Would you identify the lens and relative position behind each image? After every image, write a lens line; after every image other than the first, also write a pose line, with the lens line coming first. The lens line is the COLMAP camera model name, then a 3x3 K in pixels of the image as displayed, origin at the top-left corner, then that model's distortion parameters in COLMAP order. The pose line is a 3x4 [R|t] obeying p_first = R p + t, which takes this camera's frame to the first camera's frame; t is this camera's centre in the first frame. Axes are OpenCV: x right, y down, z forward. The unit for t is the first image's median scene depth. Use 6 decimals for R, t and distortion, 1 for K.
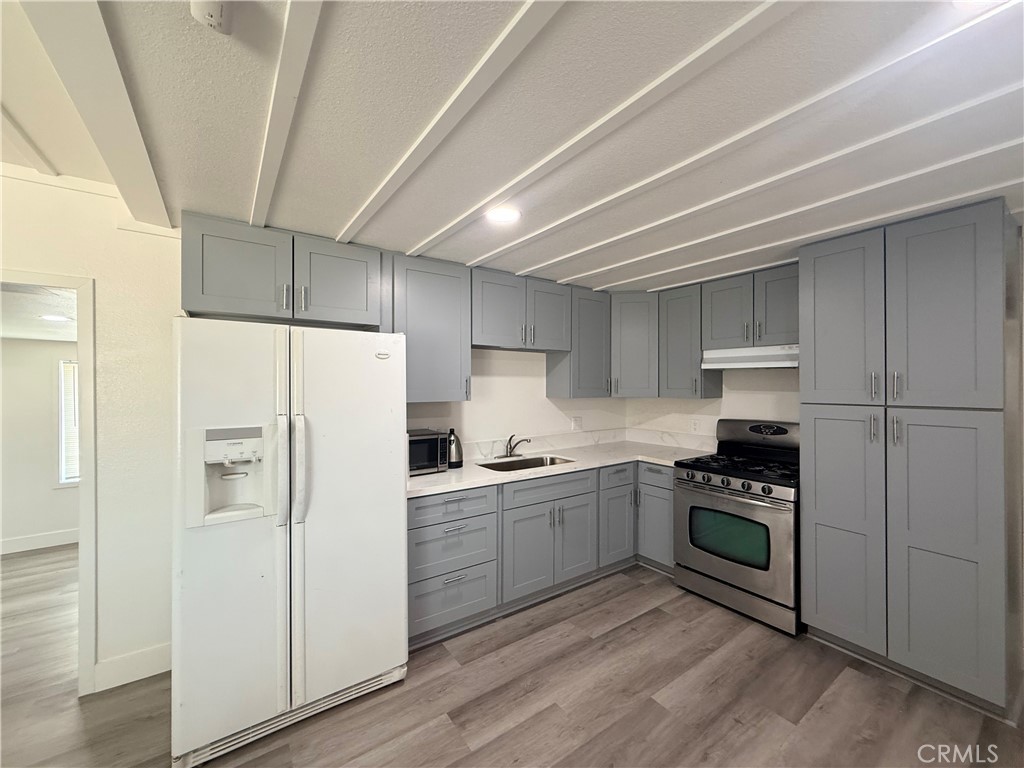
lens RADIAL K [[404.7, 0, 510.3], [0, 404.7, 385.7], [0, 0, 1]] dist [-0.003772, -0.000420]
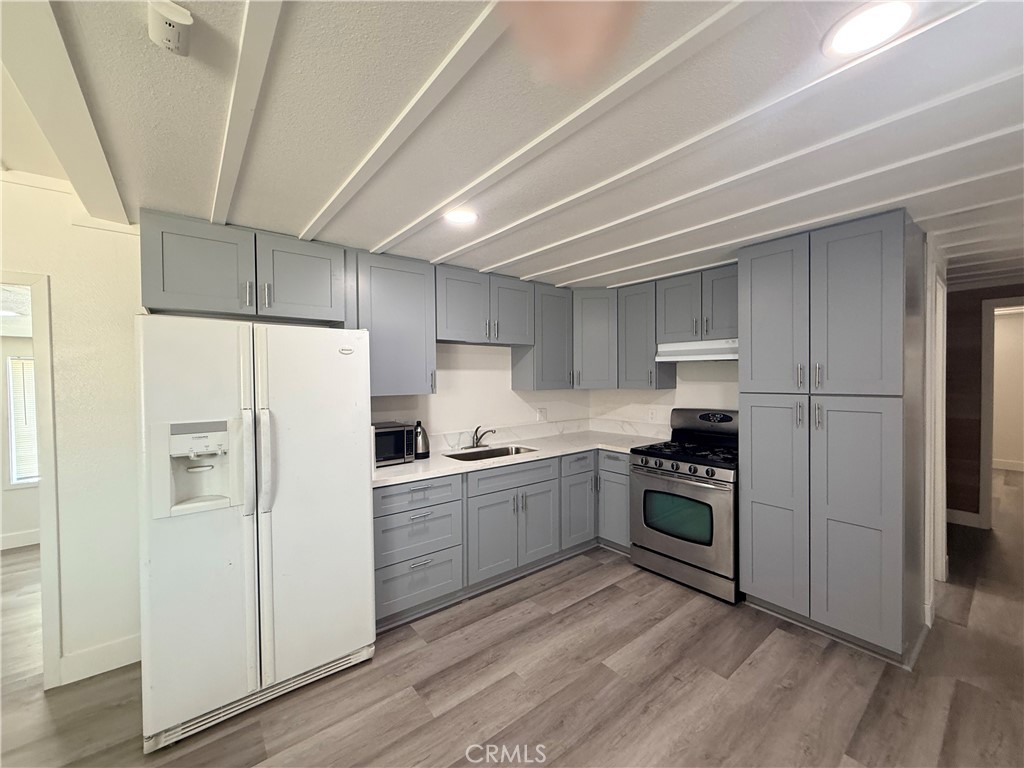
lens RADIAL K [[404.7, 0, 511.2], [0, 404.7, 385.2], [0, 0, 1]] dist [-0.003772, -0.000420]
pose [[0.998137, -0.010038, 0.060182, 0.041010], [0.009102, 0.999834, 0.015797, 0.000507], [-0.060330, -0.015219, 0.998062, -0.060270]]
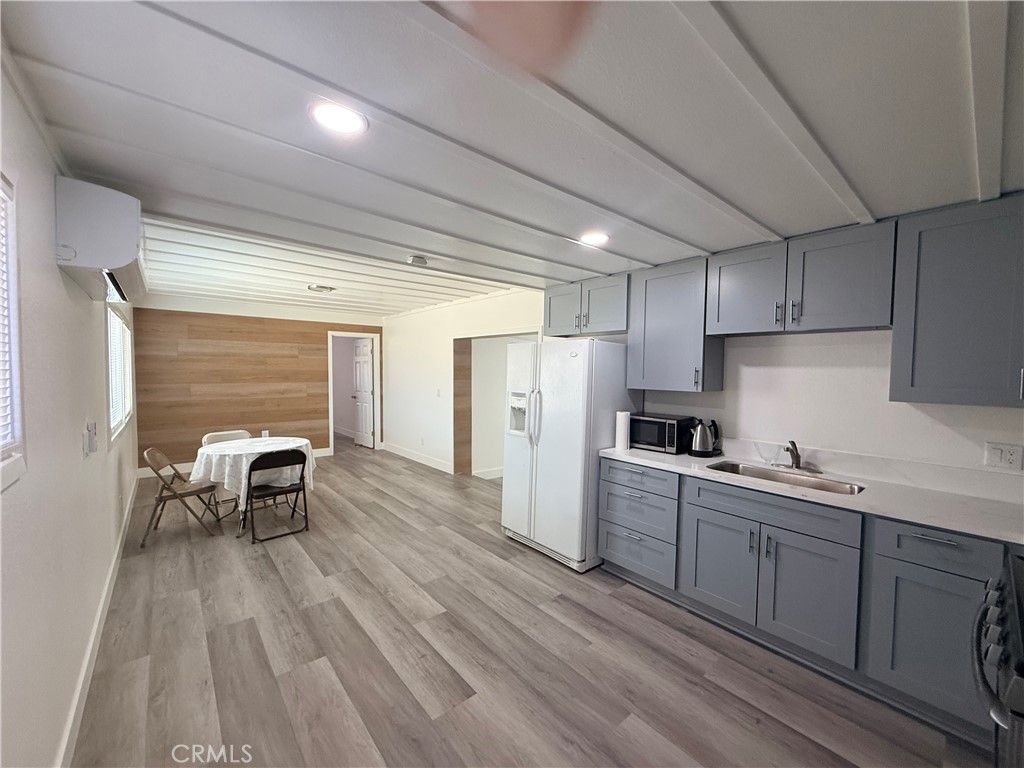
lens RADIAL K [[404.7, 0, 510.4], [0, 404.7, 387.3], [0, 0, 1]] dist [-0.003772, -0.000420]
pose [[0.091892, 0.040547, -0.994943, 1.094824], [-0.020188, 0.999041, 0.038849, -0.004013], [0.995564, 0.016516, 0.092622, 0.565111]]
